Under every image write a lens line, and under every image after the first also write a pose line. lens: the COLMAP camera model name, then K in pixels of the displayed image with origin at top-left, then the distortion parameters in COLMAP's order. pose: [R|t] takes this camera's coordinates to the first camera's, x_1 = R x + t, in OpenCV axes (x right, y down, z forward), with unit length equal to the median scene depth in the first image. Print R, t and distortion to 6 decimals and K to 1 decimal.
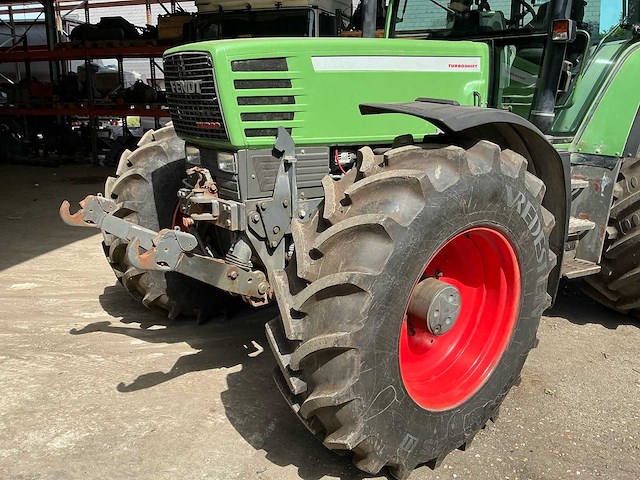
lens RADIAL K [[531.7, 0, 320.0], [0, 531.7, 240.0], [0, 0, 1]] dist [0.149778, -0.298635]
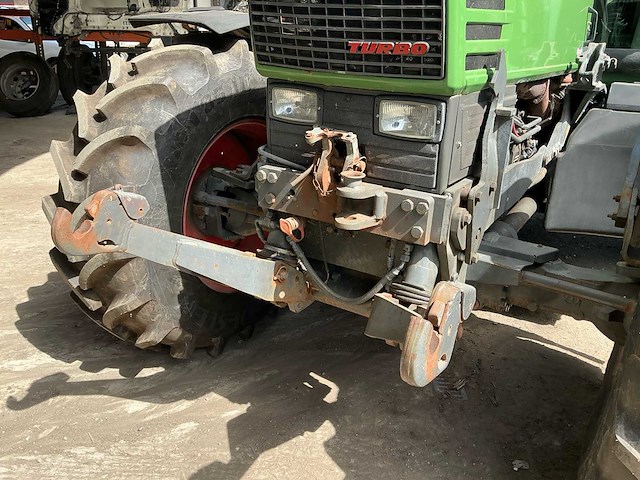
lens RADIAL K [[531.7, 0, 320.0], [0, 531.7, 240.0], [0, 0, 1]] dist [0.149778, -0.298635]
pose [[0.947371, -0.096259, 0.305323, -0.414476], [0.056871, 0.989159, 0.135387, -0.099504], [-0.315045, -0.110897, 0.942575, 0.487004]]
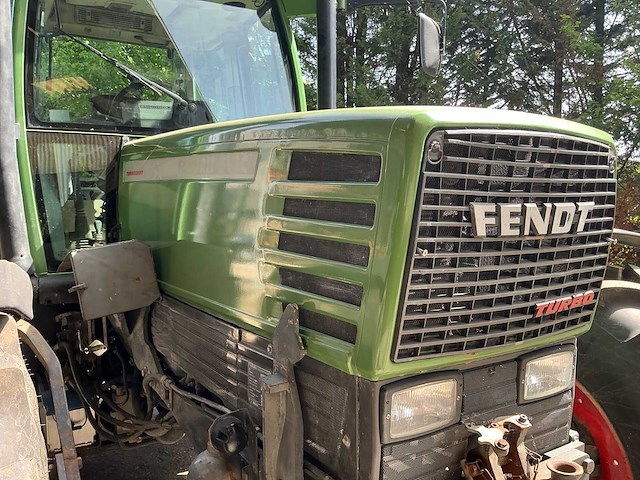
lens RADIAL K [[531.7, 0, 320.0], [0, 531.7, 240.0], [0, 0, 1]] dist [0.149778, -0.298635]
pose [[0.128772, -0.086685, 0.987878, -0.610379], [0.256102, 0.965286, 0.051320, -0.312234], [-0.958034, 0.246389, 0.146502, 1.041842]]
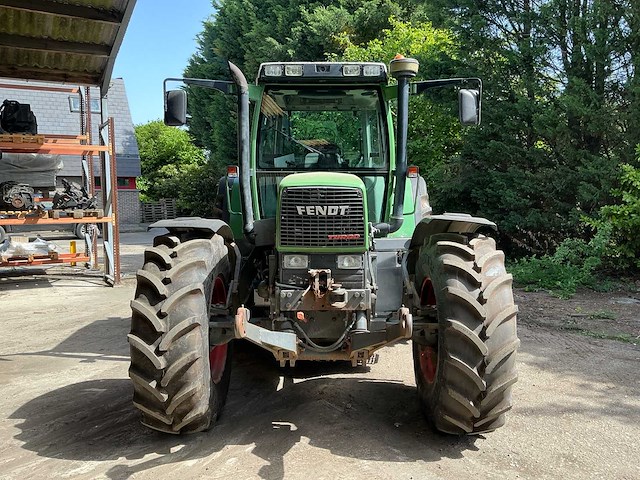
lens RADIAL K [[531.7, 0, 320.0], [0, 531.7, 240.0], [0, 0, 1]] dist [0.149778, -0.298635]
pose [[0.633374, -0.073741, 0.770325, -1.218078], [0.203830, 0.976195, -0.074145, -0.109727], [-0.746519, 0.203977, 0.633326, 0.171948]]
